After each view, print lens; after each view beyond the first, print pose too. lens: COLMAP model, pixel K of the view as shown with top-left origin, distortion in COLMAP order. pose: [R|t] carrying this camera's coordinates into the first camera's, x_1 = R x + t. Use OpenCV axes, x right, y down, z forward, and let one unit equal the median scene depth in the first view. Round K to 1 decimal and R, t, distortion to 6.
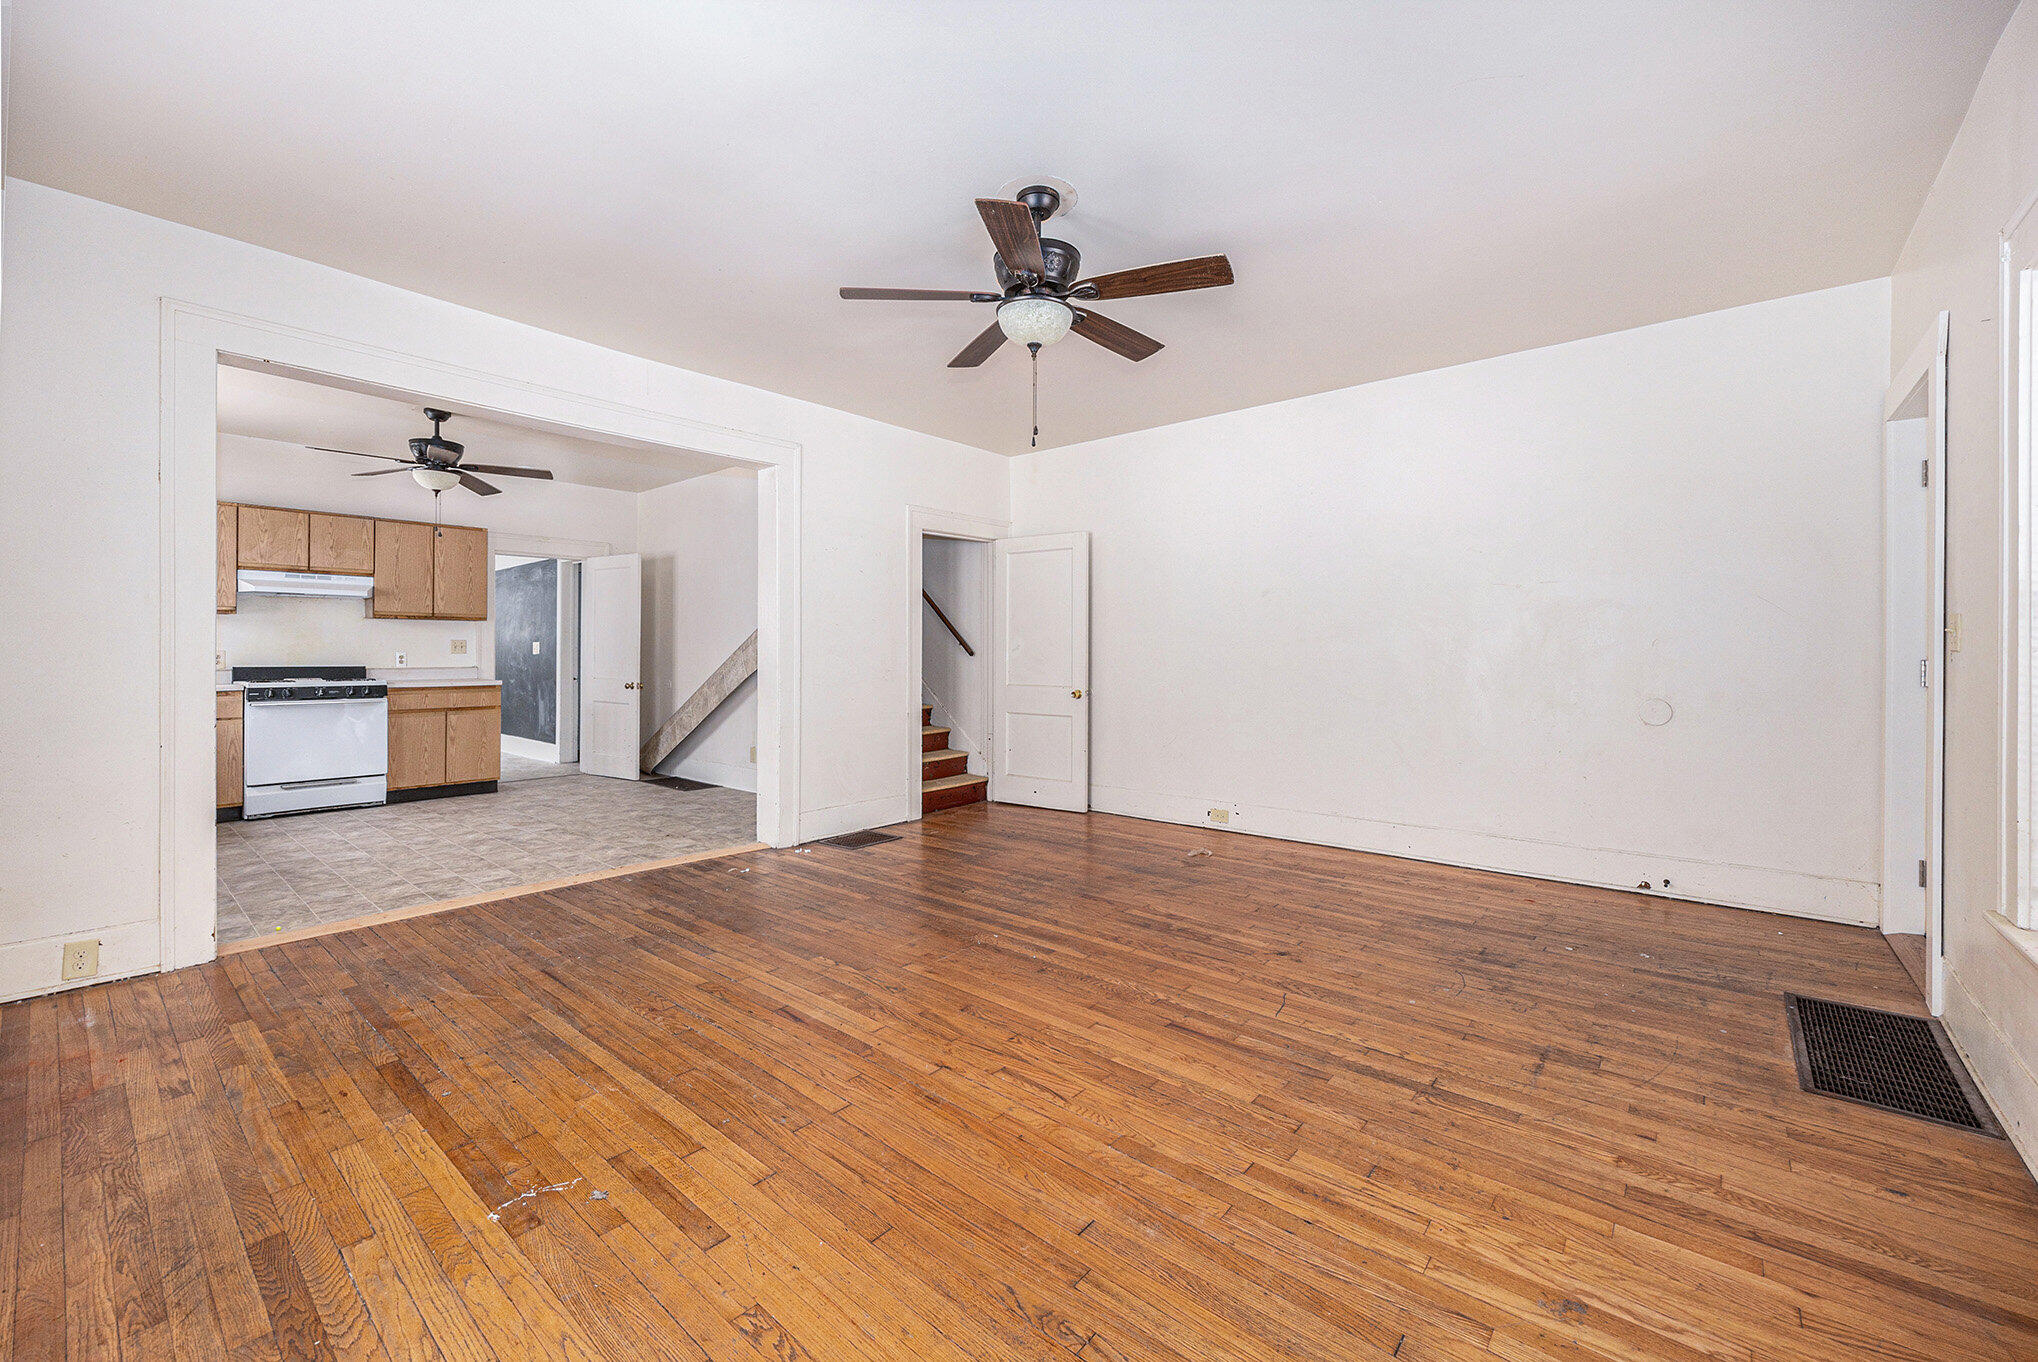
lens RADIAL K [[824.6, 0, 961.9], [0, 824.6, 652.0], [0, 0, 1]] dist [-0.001470, -0.000859]
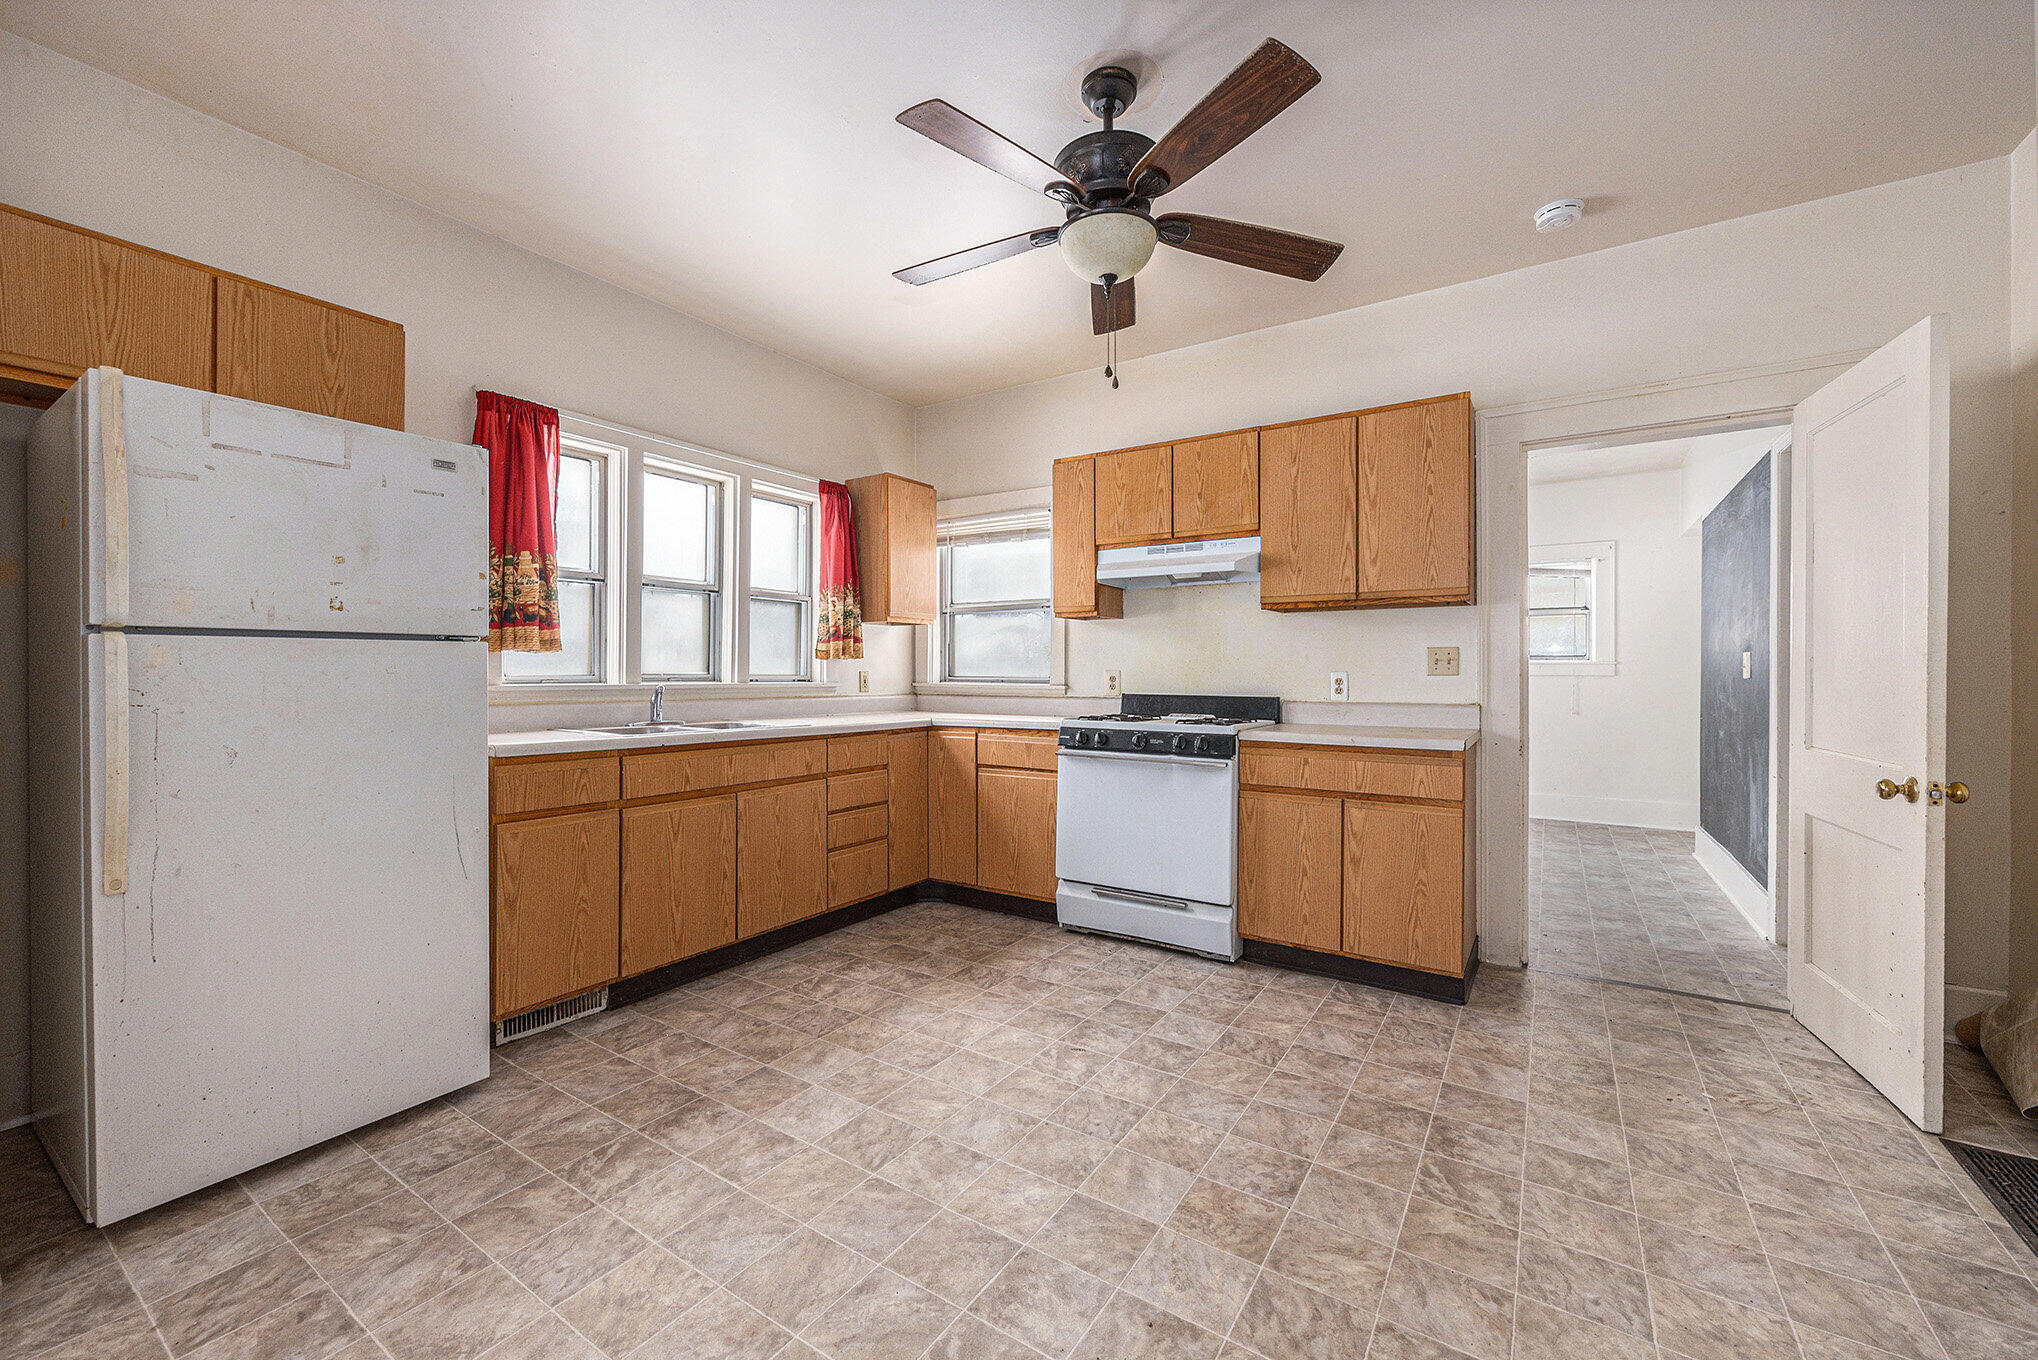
lens RADIAL K [[824.6, 0, 1032.2], [0, 824.6, 668.4], [0, 0, 1]] dist [-0.001470, -0.000859]
pose [[0.170495, -0.006650, -0.985336, -0.211396], [-0.002210, 0.999972, -0.007132, 0.002145], [0.985356, 0.003394, 0.170476, 0.808460]]
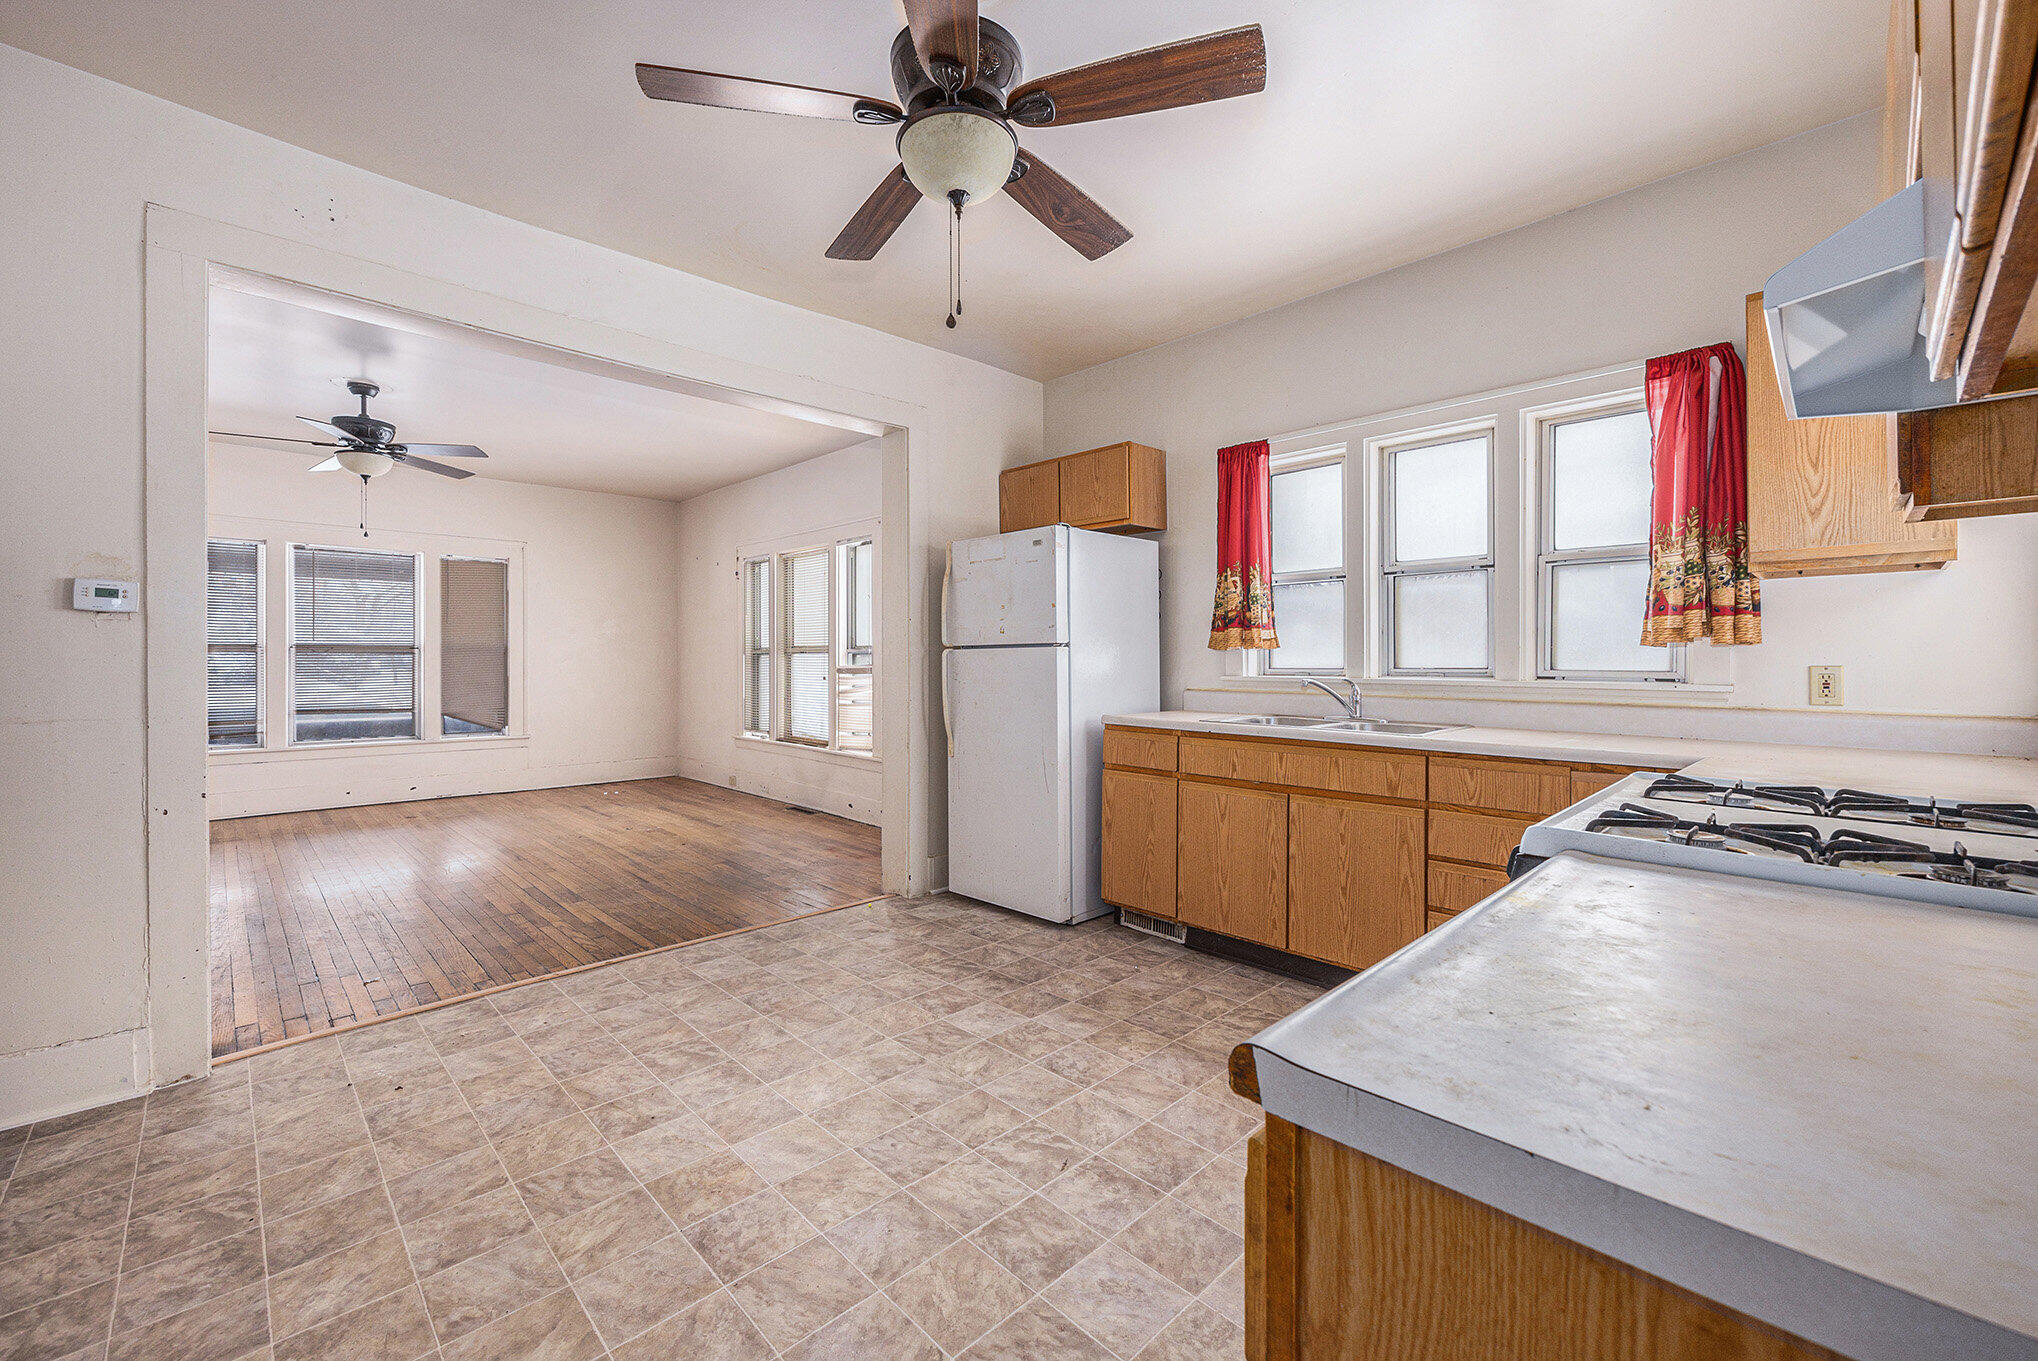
lens RADIAL K [[831.0, 0, 969.6], [0, 831.0, 664.1], [0, 0, 1]] dist [-0.000064, -0.001929]
pose [[-0.995082, -0.003641, 0.098984, -0.622939], [-0.003541, 0.999993, 0.001190, 0.000187], [-0.098988, 0.000834, -0.995088, 1.231595]]
